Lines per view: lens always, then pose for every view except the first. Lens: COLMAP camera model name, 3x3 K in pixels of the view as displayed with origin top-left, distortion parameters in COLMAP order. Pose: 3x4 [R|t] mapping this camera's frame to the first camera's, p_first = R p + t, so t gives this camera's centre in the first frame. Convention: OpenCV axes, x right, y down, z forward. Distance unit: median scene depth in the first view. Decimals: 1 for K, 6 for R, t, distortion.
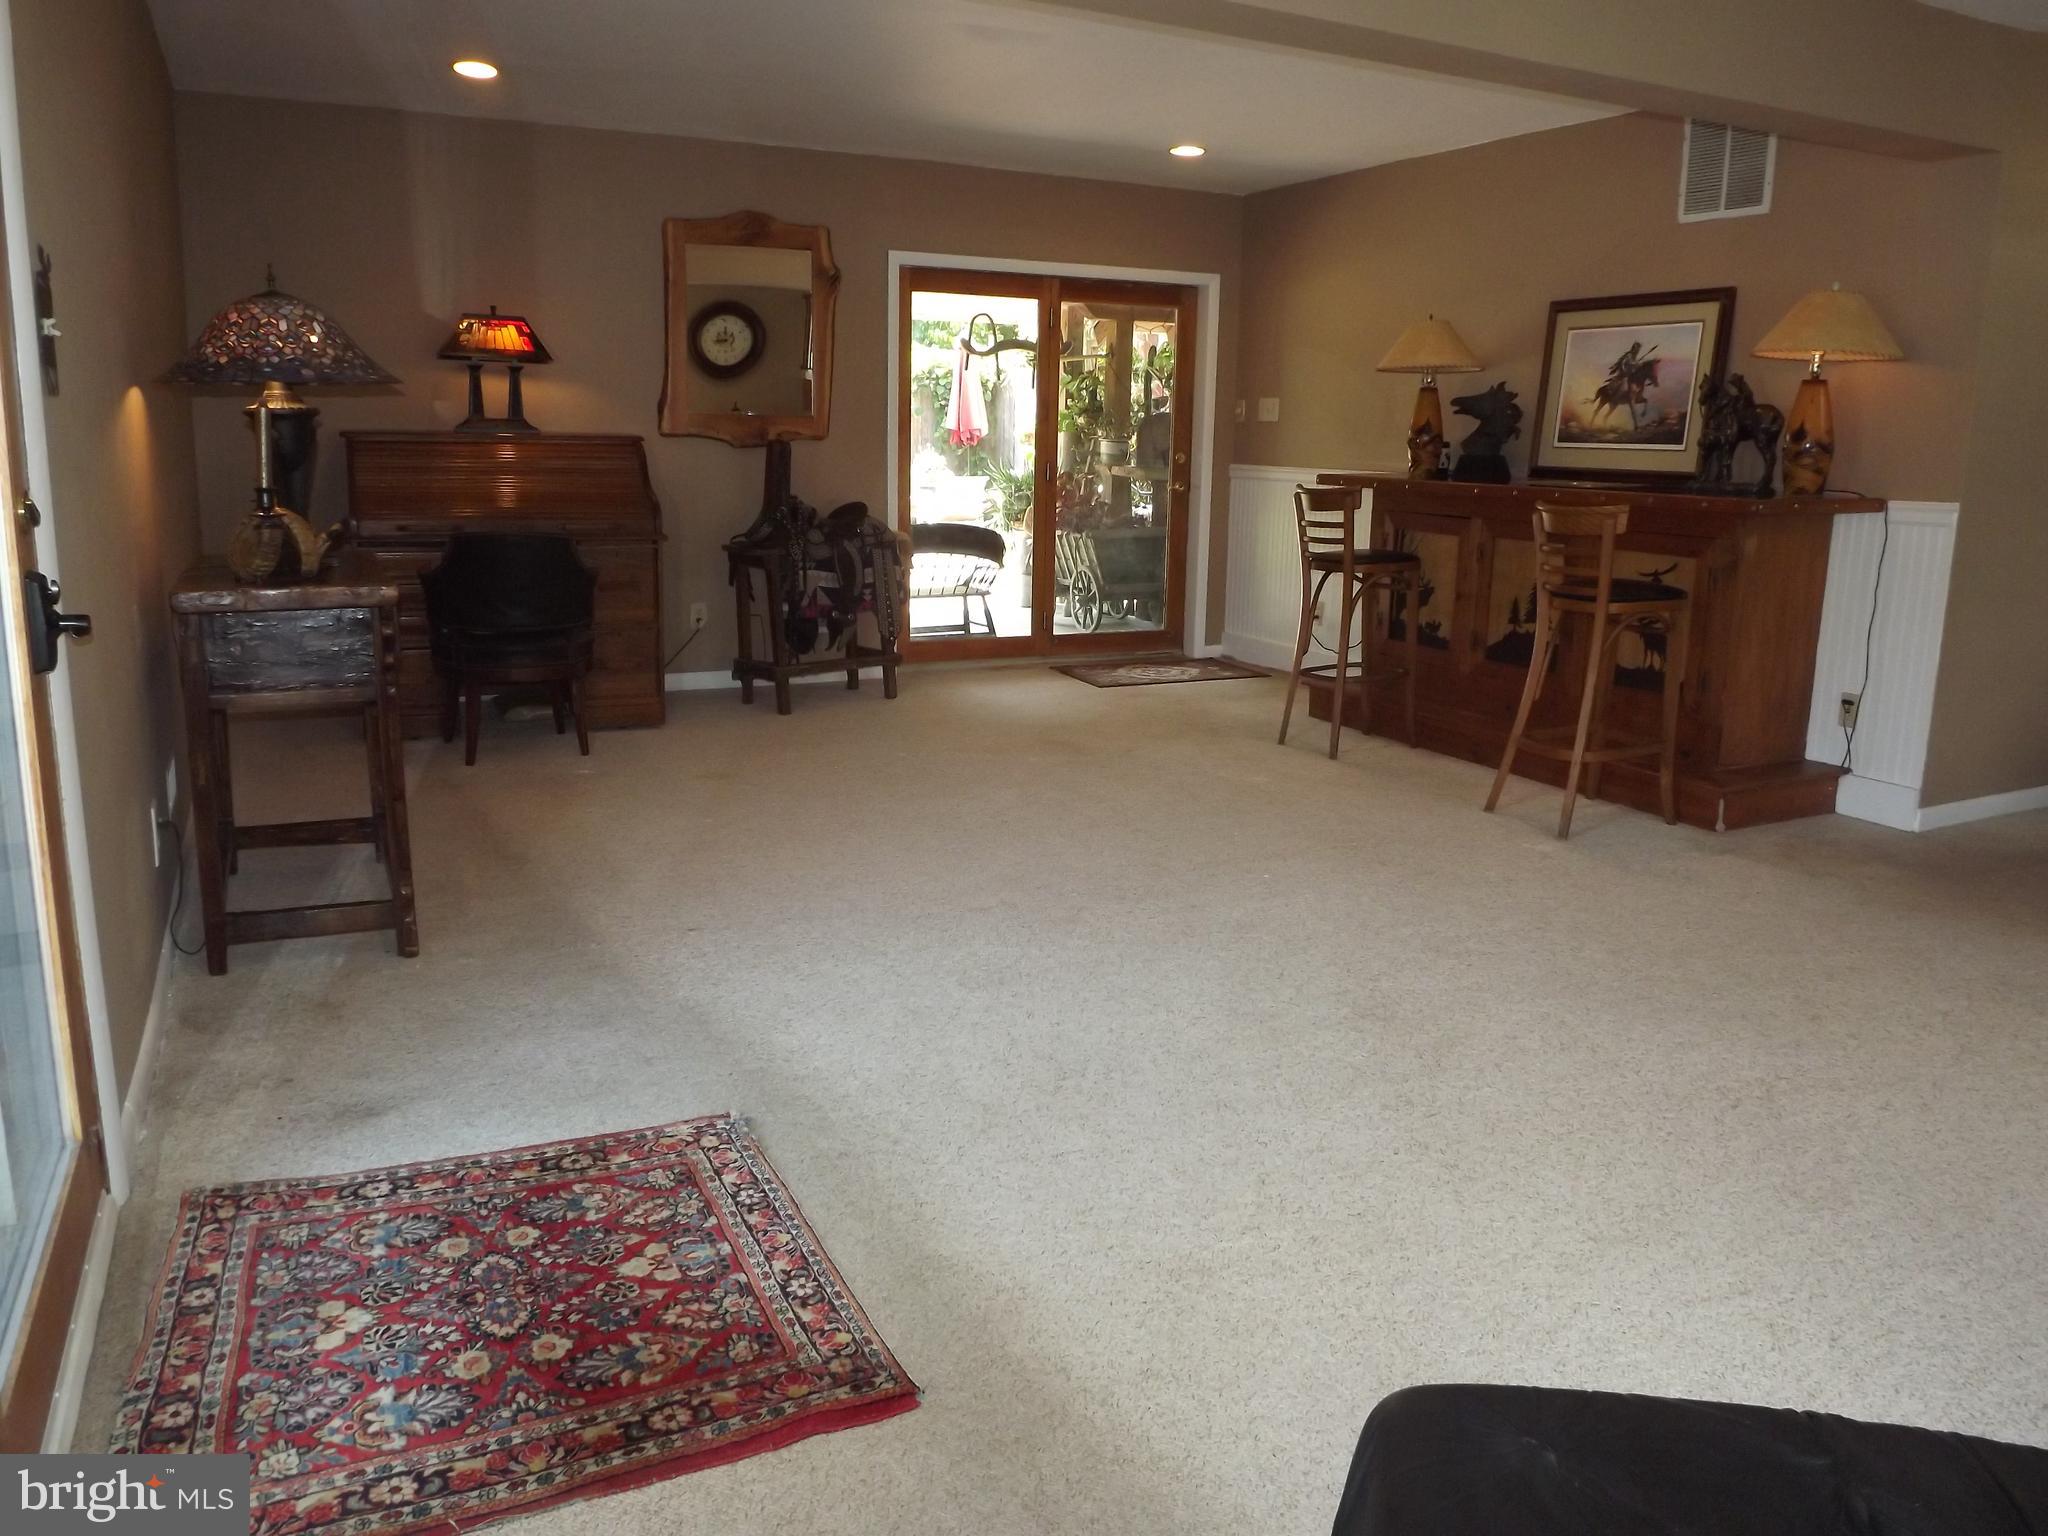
lens RADIAL K [[1483.8, 0, 1037.0], [0, 1483.8, 791.5], [0, 0, 1]] dist [-0.057598, 0.011055]
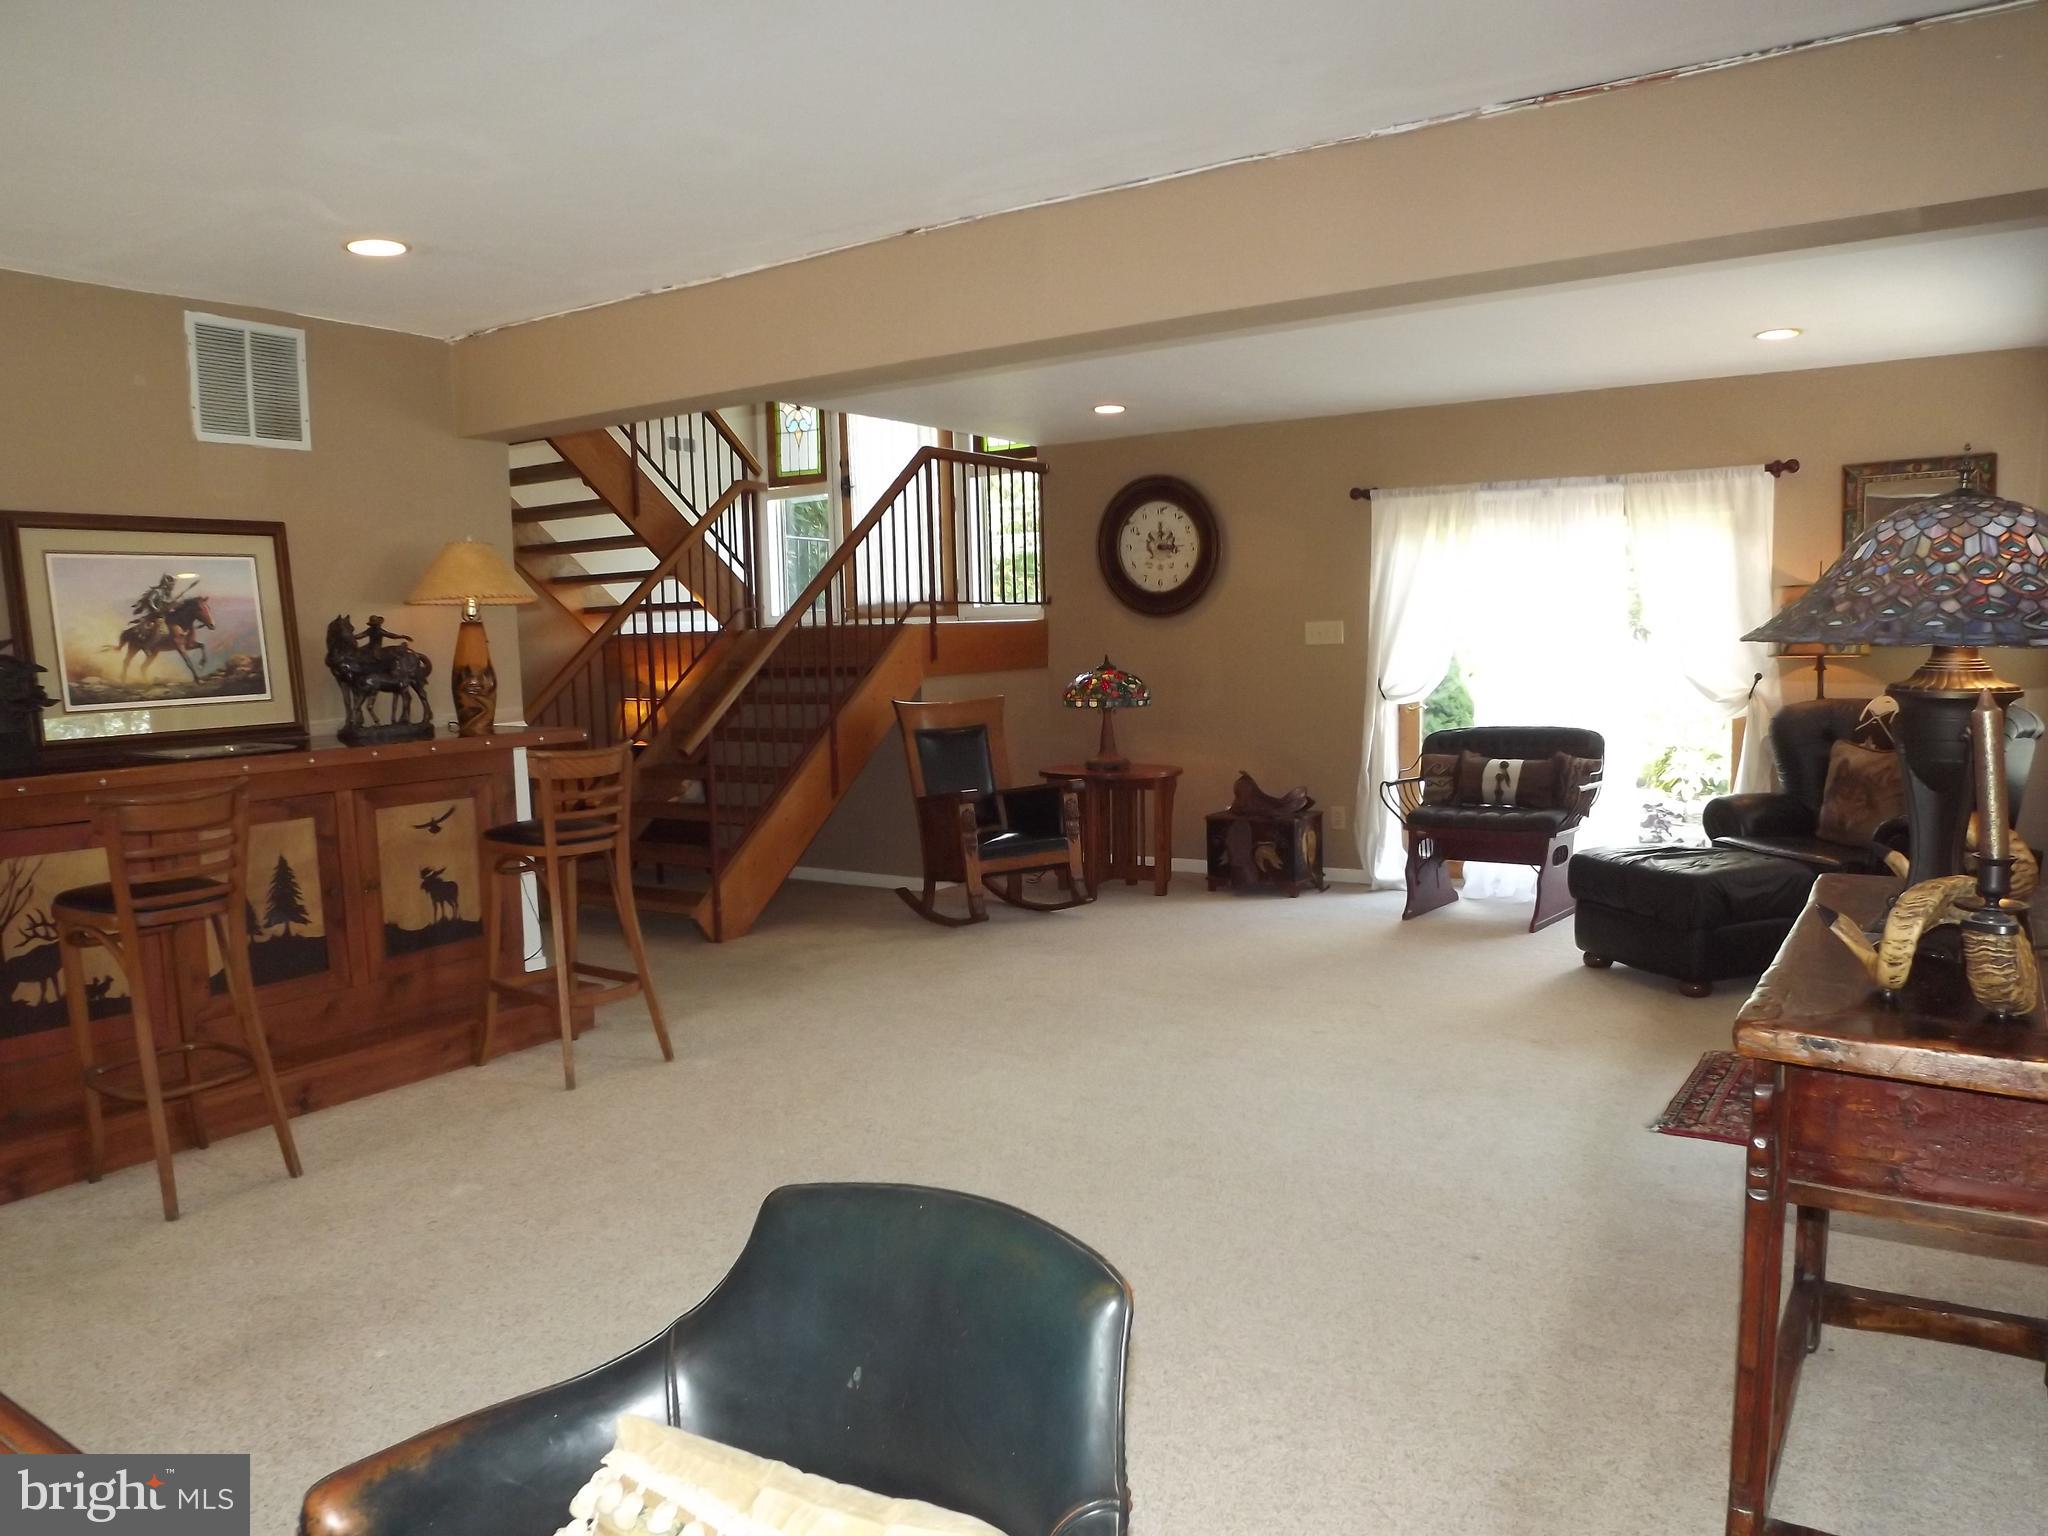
lens RADIAL K [[1483.8, 0, 1037.0], [0, 1483.8, 791.5], [0, 0, 1]] dist [-0.057598, 0.011055]
pose [[-0.515367, -0.089851, 0.852246, -0.534422], [0.226548, 0.944824, 0.236608, -0.278195], [-0.826483, 0.315014, -0.466575, 1.024159]]
